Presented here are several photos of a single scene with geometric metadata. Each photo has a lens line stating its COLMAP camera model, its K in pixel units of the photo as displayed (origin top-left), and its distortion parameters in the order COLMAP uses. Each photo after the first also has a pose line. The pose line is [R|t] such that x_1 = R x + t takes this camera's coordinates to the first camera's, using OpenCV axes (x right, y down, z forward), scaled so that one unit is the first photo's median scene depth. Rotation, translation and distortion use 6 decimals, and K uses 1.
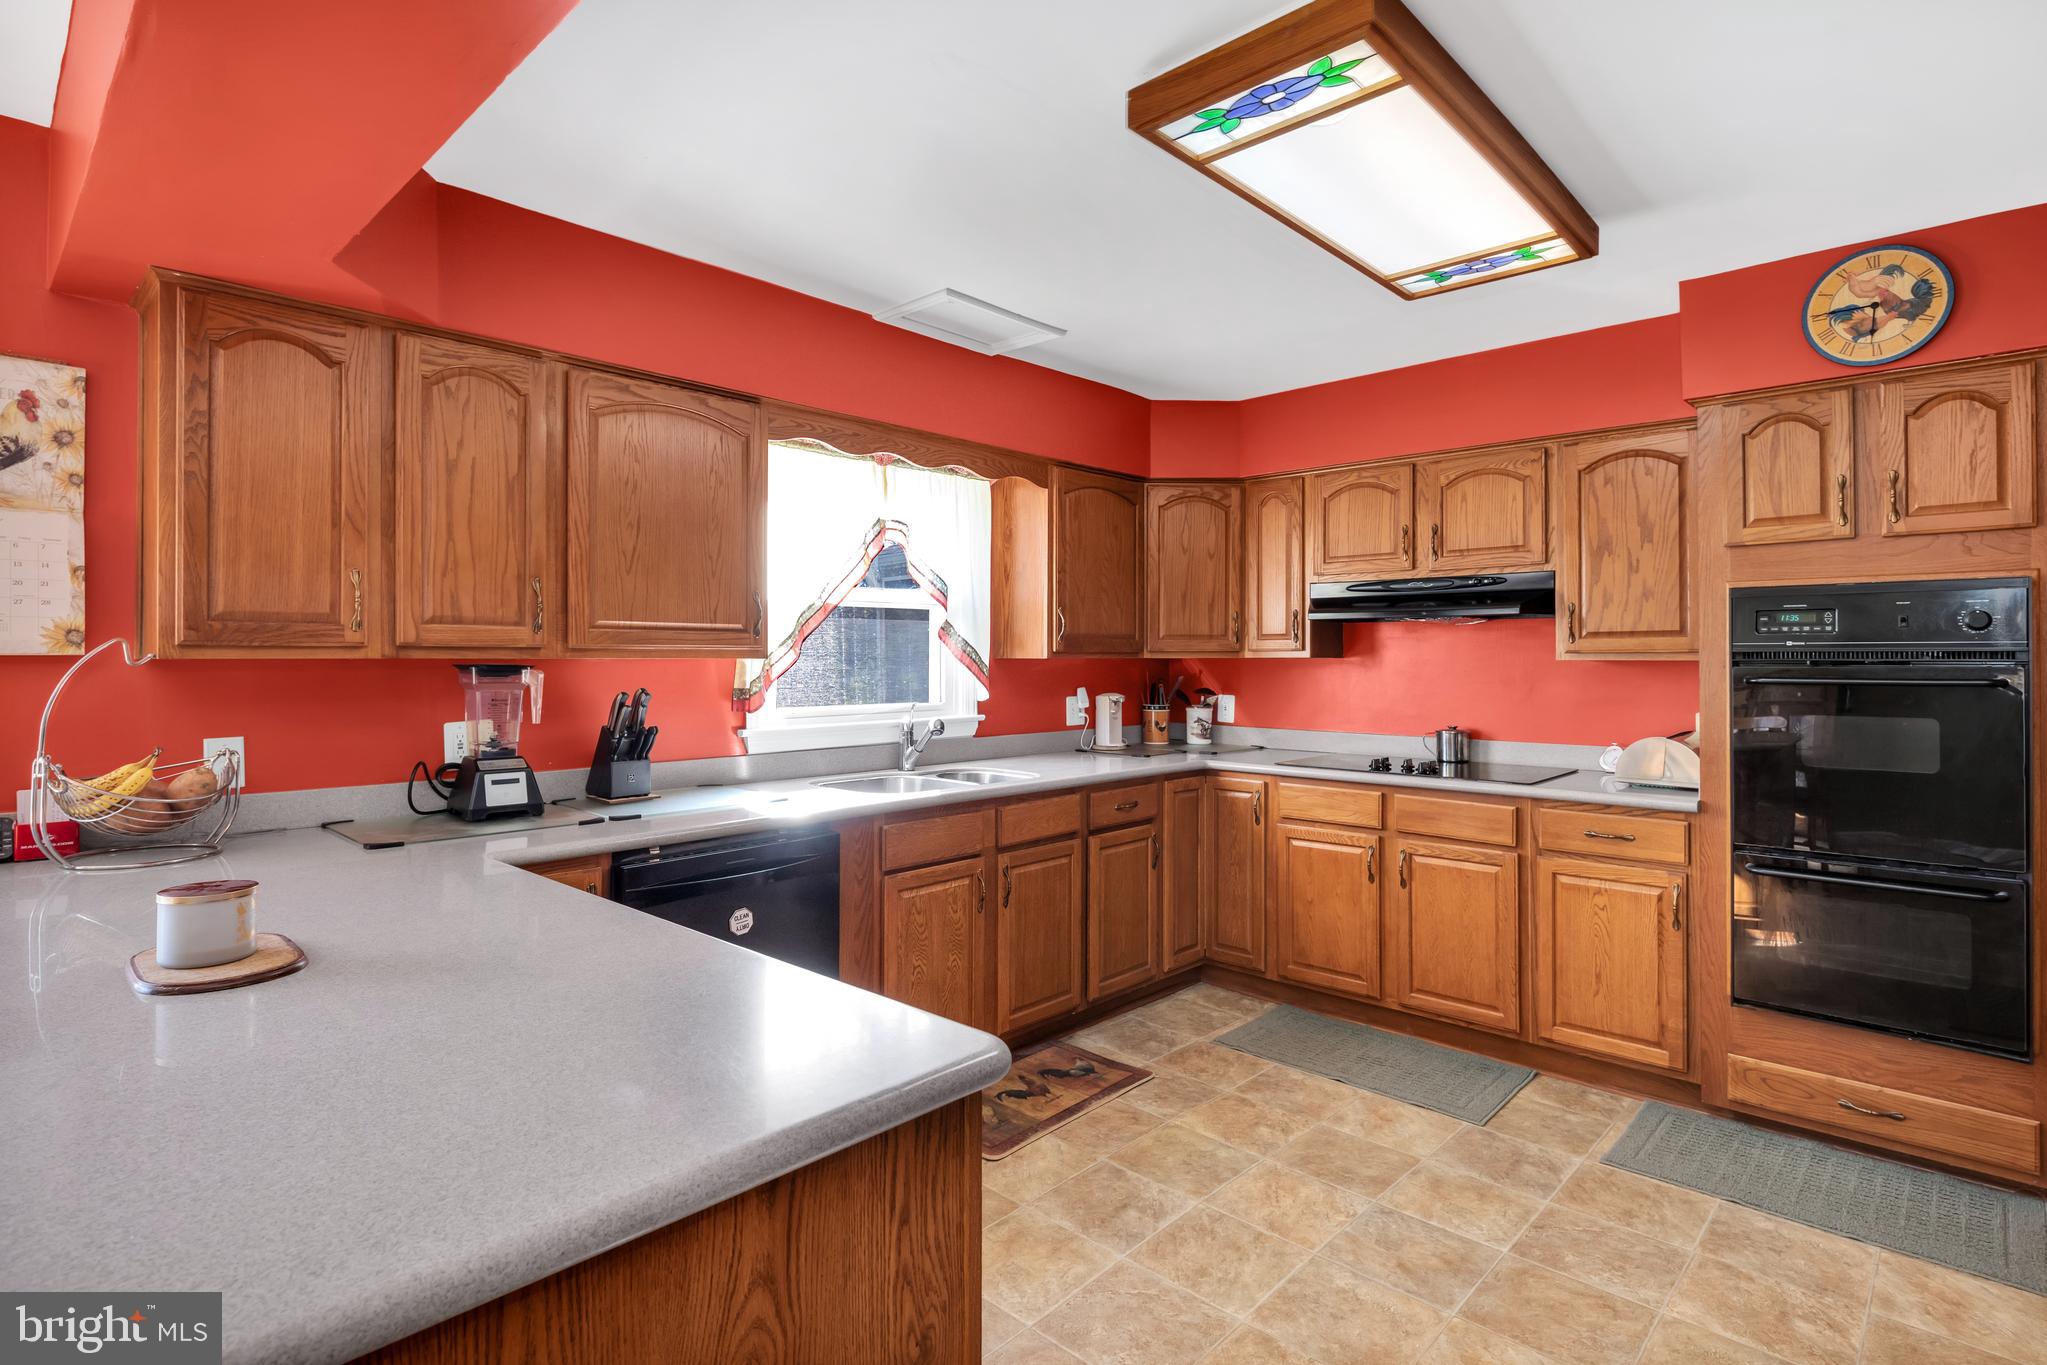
lens RADIAL K [[1008.1, 0, 1024.5], [0, 1008.1, 656.0], [0, 0, 1]] dist [-0.001793, -0.001772]
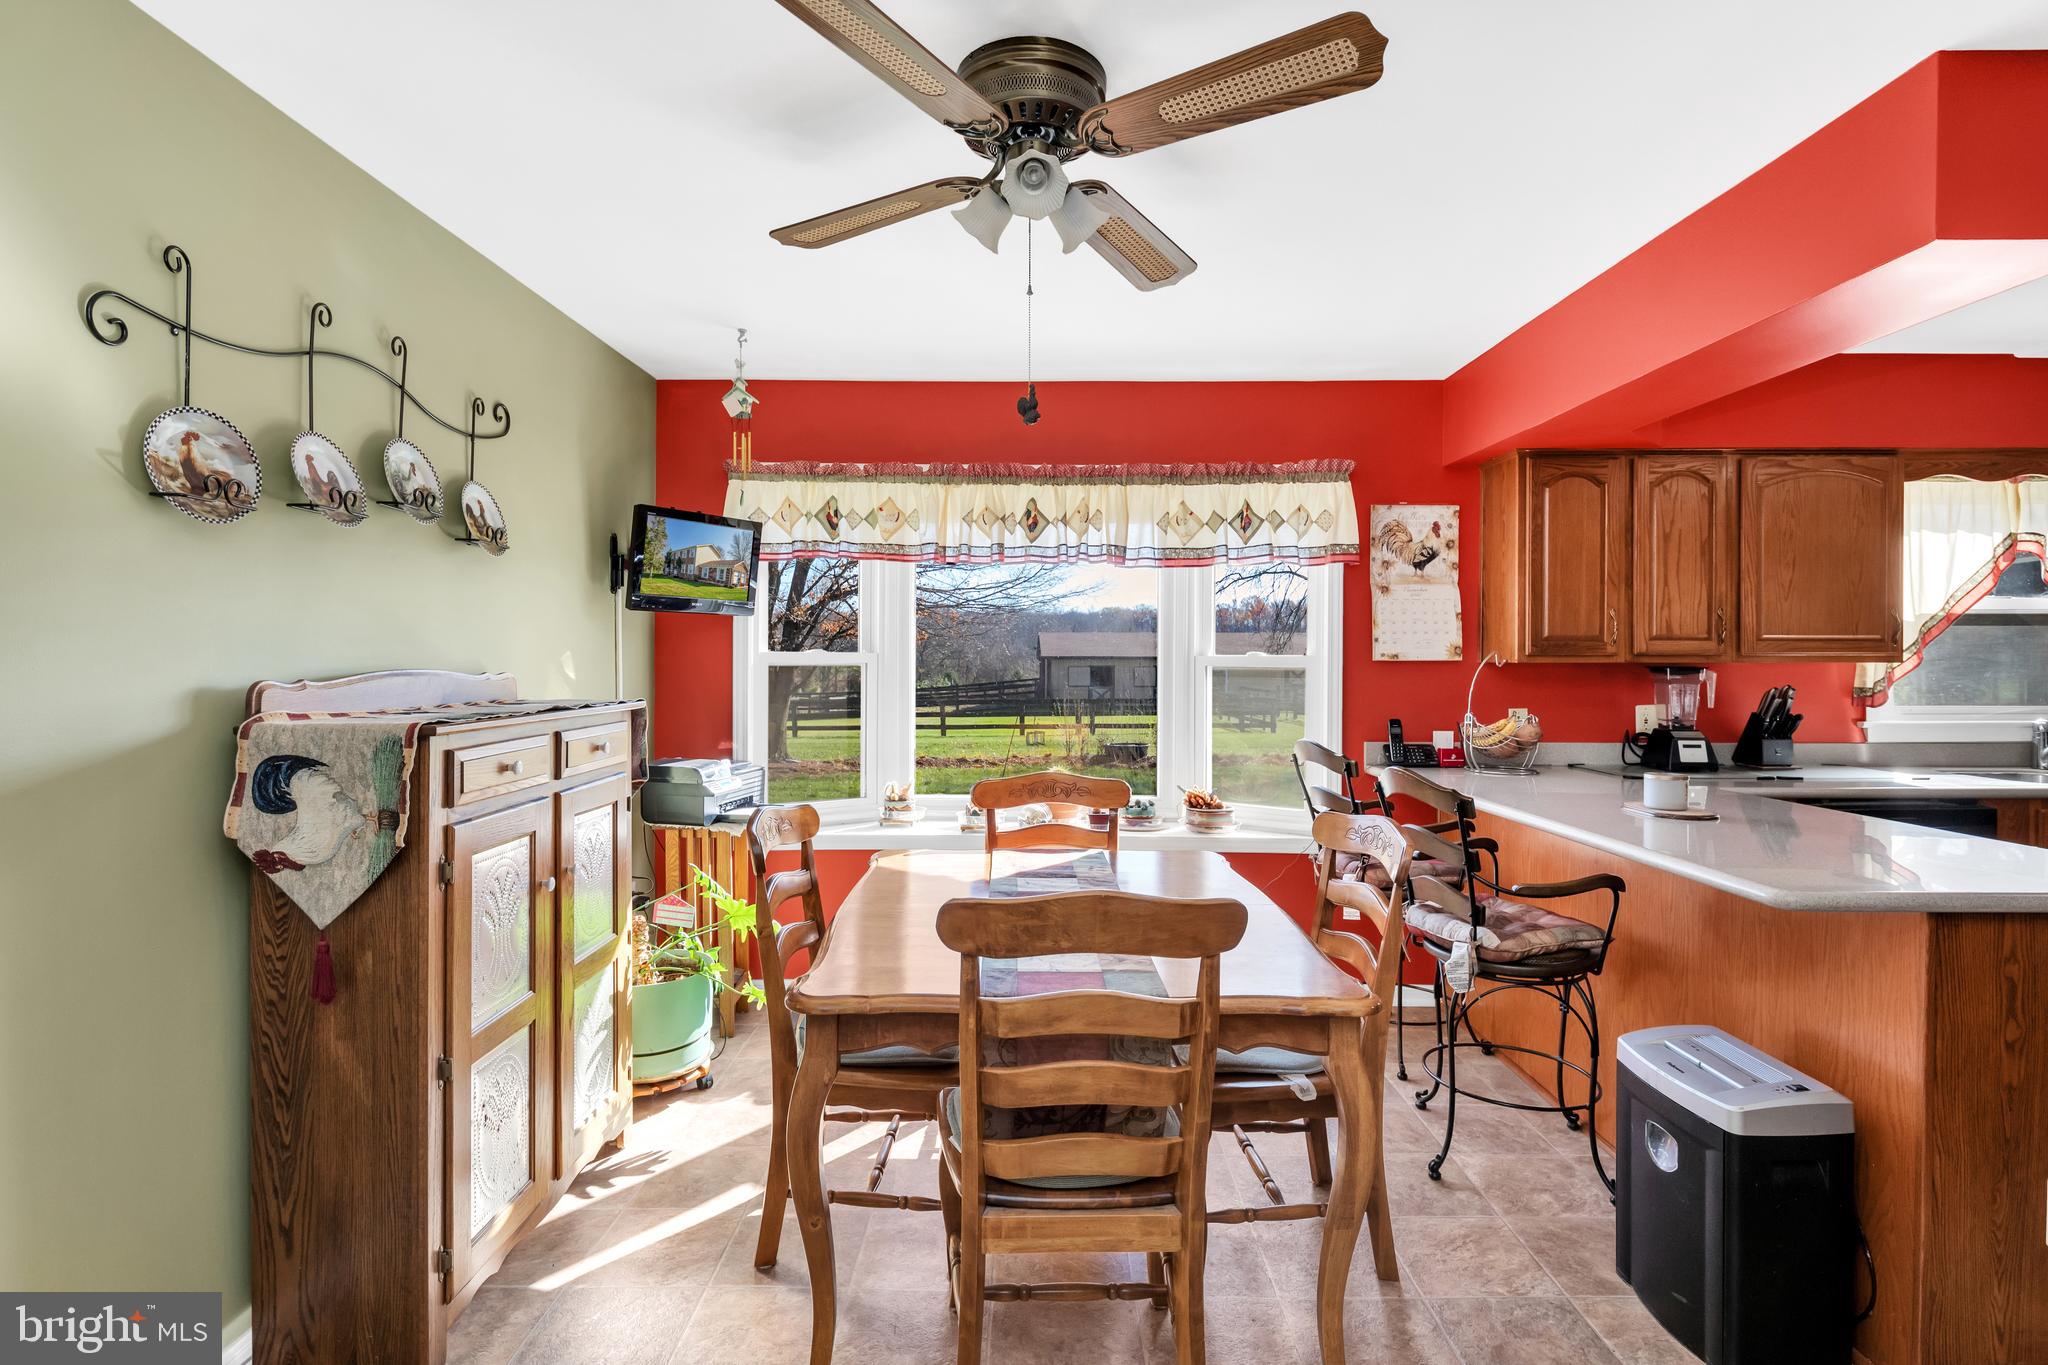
lens RADIAL K [[1008.6, 0, 1010.1], [0, 1008.6, 664.3], [0, 0, 1]] dist [-0.001793, -0.001772]
pose [[0.675900, 0.003772, -0.736984, -0.086434], [0.001213, 0.999980, 0.006231, -0.004397], [0.736993, -0.005106, 0.675882, -0.600082]]
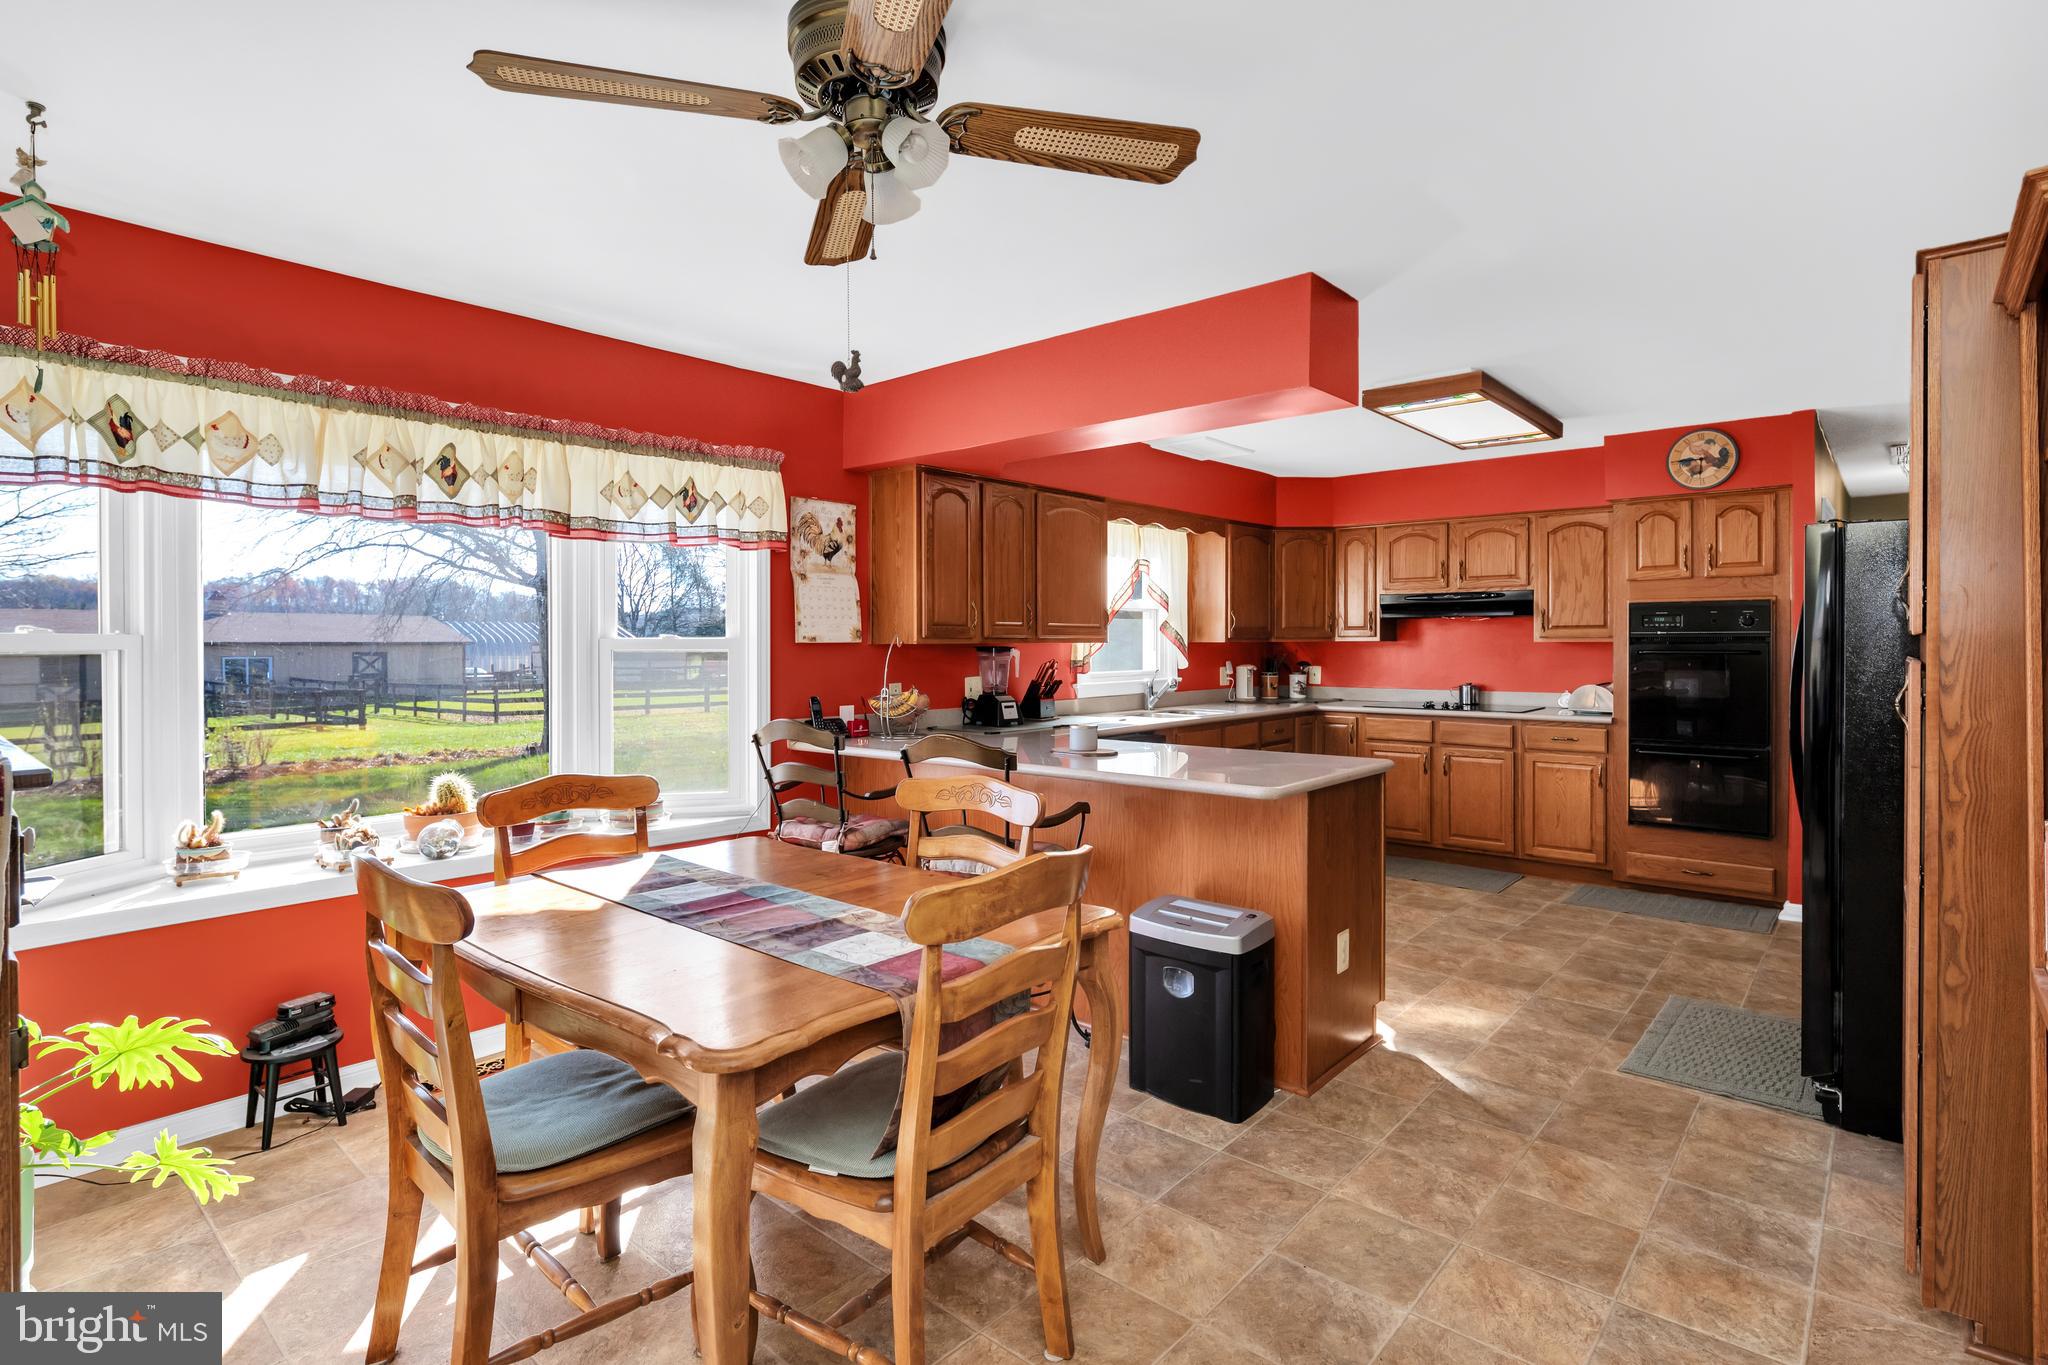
lens RADIAL K [[1008.6, 0, 1015.1], [0, 1008.6, 658.5], [0, 0, 1]] dist [-0.001793, -0.001772]
pose [[0.999273, -0.004834, 0.037805, -0.475221], [0.004153, 0.999828, 0.018058, -0.002992], [-0.037886, -0.017888, 0.999122, -0.771388]]
